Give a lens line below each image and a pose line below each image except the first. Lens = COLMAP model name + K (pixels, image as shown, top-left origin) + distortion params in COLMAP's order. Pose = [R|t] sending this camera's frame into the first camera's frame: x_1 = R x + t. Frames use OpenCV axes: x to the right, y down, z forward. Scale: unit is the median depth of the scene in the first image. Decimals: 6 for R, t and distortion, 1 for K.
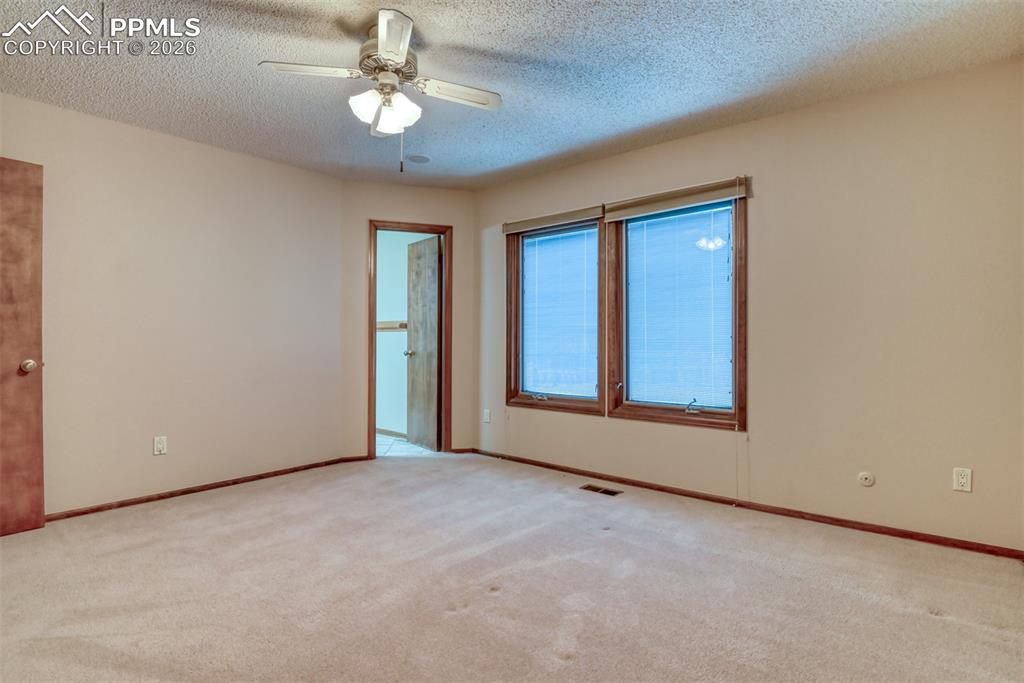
lens RADIAL K [[501.9, 0, 512.2], [0, 501.9, 342.7], [0, 0, 1]] dist [-0.023384, -0.004461]
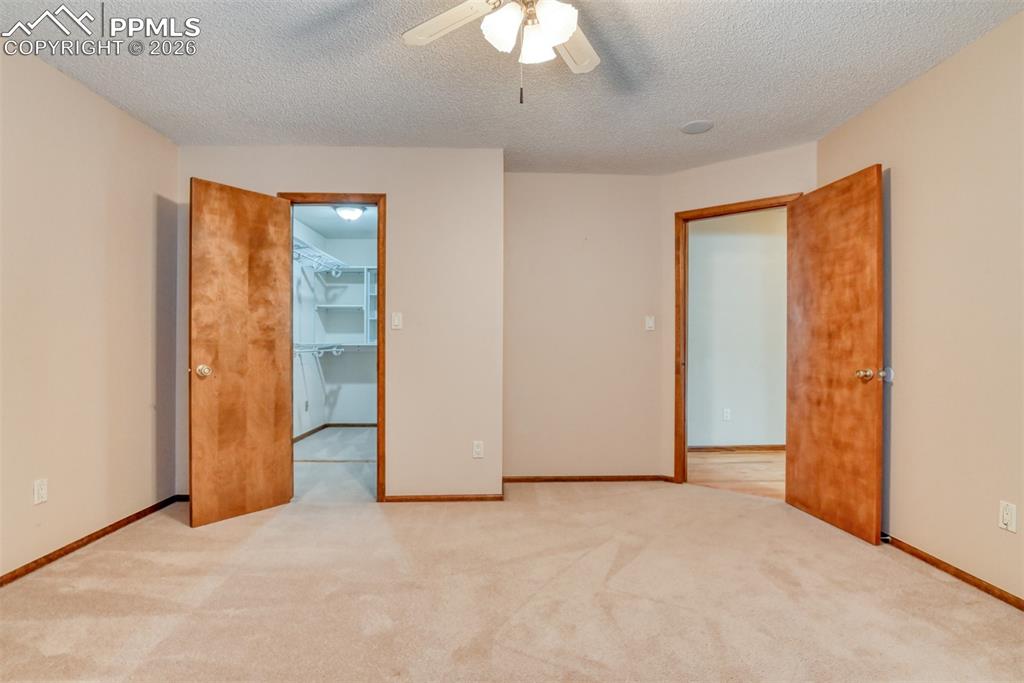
lens RADIAL K [[501.9, 0, 513.0], [0, 501.9, 344.8], [0, 0, 1]] dist [-0.023384, -0.004461]
pose [[-0.741583, 0.003829, -0.670850, 0.211982], [0.003530, 0.999992, 0.001805, -0.015780], [0.670852, -0.001030, -0.741591, 1.284623]]
